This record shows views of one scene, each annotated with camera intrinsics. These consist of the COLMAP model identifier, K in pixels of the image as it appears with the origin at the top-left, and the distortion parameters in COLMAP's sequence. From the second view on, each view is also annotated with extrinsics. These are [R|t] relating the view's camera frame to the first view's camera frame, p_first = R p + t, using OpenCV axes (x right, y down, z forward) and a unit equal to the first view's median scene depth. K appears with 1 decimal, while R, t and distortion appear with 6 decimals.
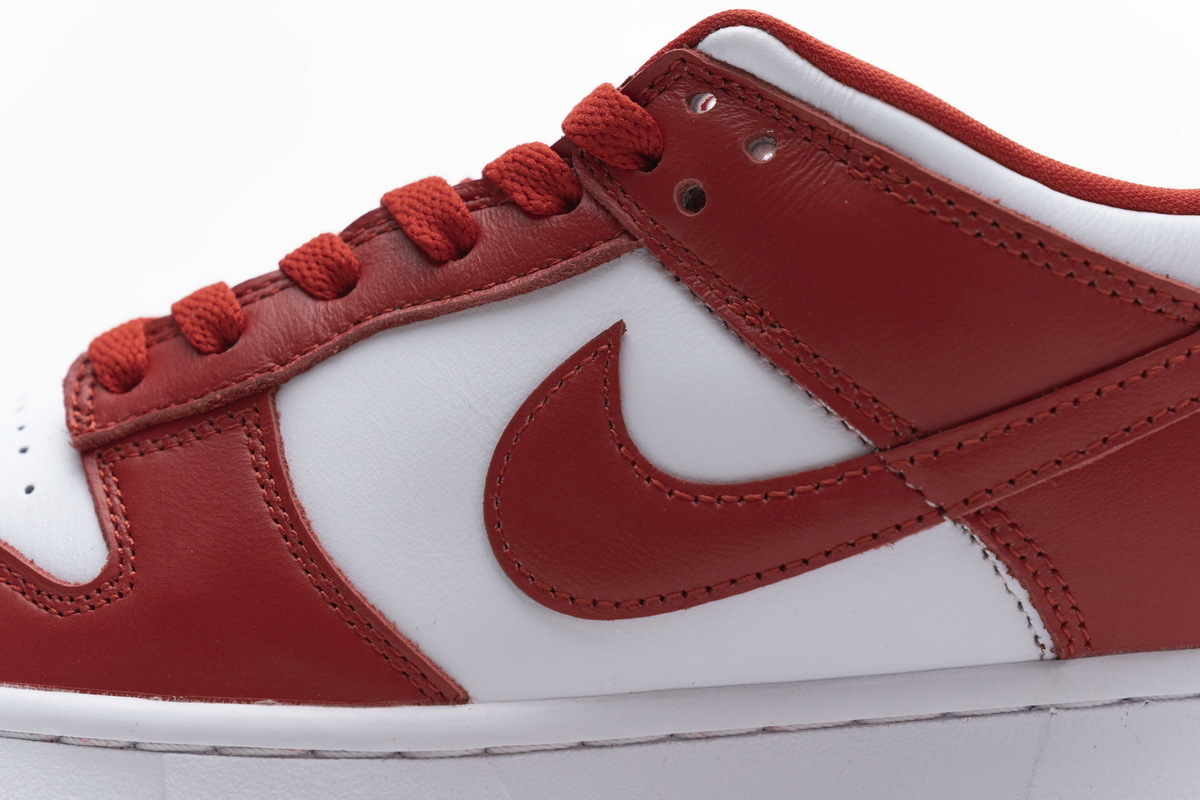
lens RADIAL K [[2382.3, 0, 600.0], [0, 2382.3, 400.0], [0, 0, 1]] dist [0.044622, -0.023413]
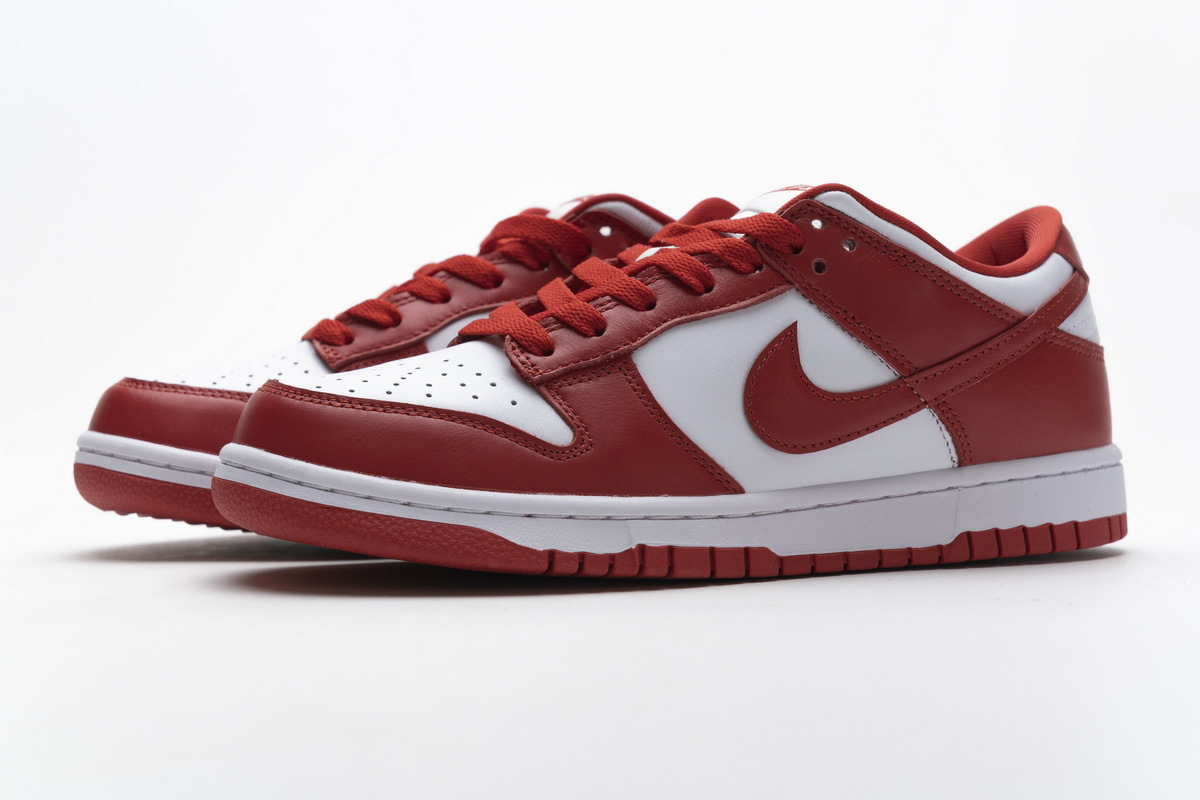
lens RADIAL K [[2382.3, 0, 600.0], [0, 2382.3, 400.0], [0, 0, 1]] dist [0.044622, -0.023413]
pose [[0.884816, -0.012551, 0.465771, -1.204074], [0.011650, 0.999921, 0.004813, 0.027870], [-0.465795, 0.001168, 0.884892, -0.900479]]
